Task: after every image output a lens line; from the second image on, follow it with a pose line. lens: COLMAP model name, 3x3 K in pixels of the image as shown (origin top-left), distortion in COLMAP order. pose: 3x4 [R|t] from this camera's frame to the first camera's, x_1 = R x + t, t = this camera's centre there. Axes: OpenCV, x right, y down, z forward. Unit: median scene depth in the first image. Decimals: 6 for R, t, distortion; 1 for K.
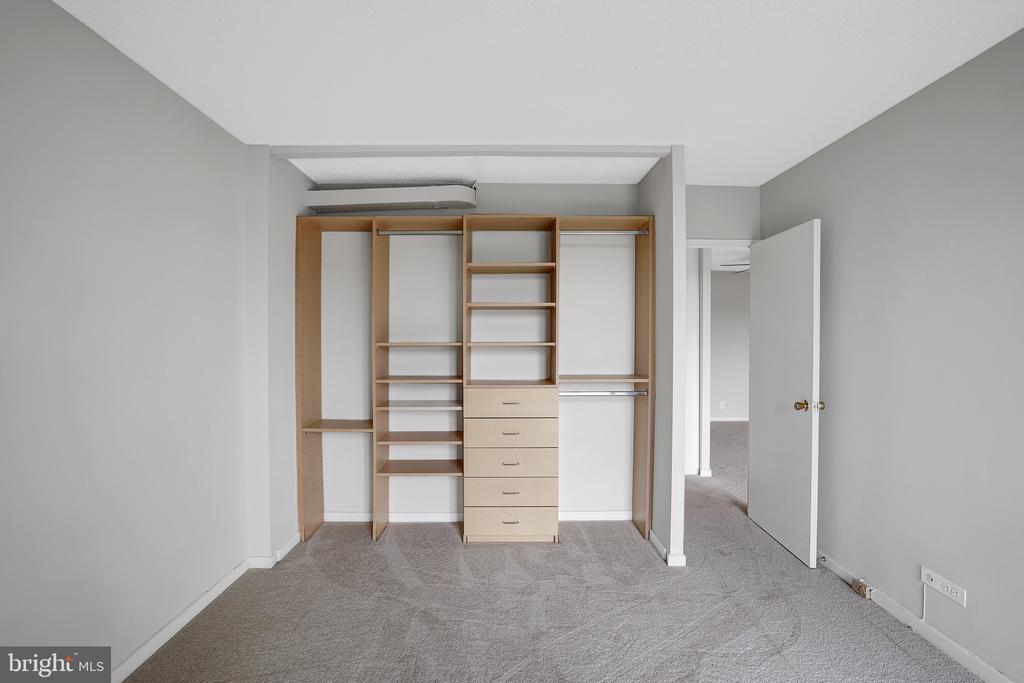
lens RADIAL K [[449.9, 0, 532.7], [0, 449.9, 344.9], [0, 0, 1]] dist [-0.017676, 0.007248]
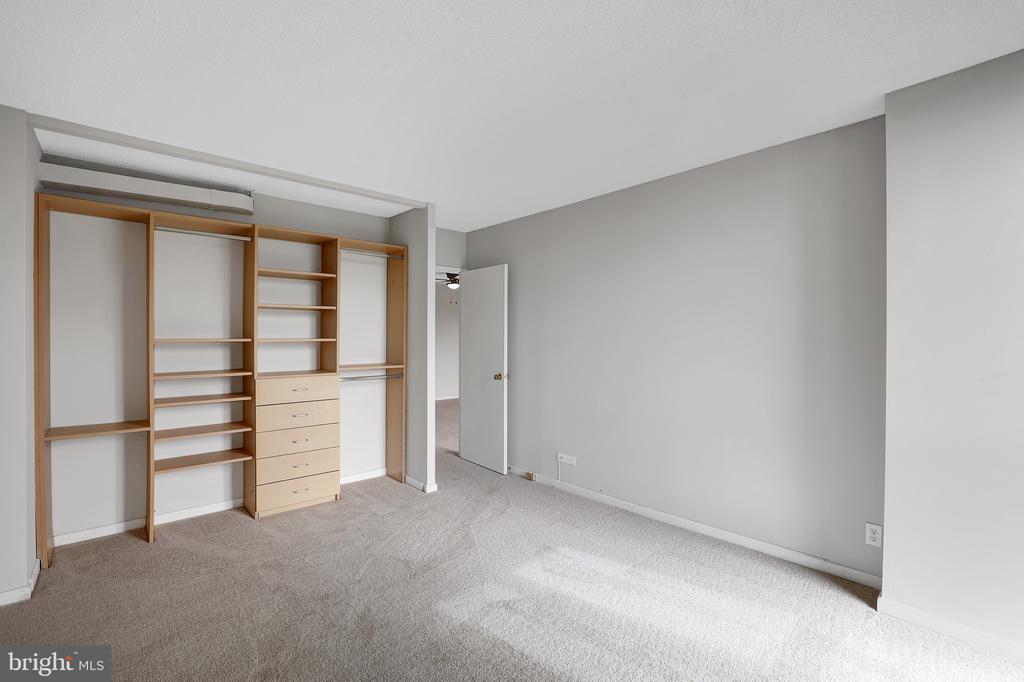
lens RADIAL K [[449.9, 0, 512.9], [0, 449.9, 339.0], [0, 0, 1]] dist [-0.017676, 0.007248]
pose [[0.758744, -0.002116, 0.651386, -0.374113], [0.006394, 0.999971, -0.004199, 0.004119], [-0.651358, 0.007351, 0.758735, -0.246993]]
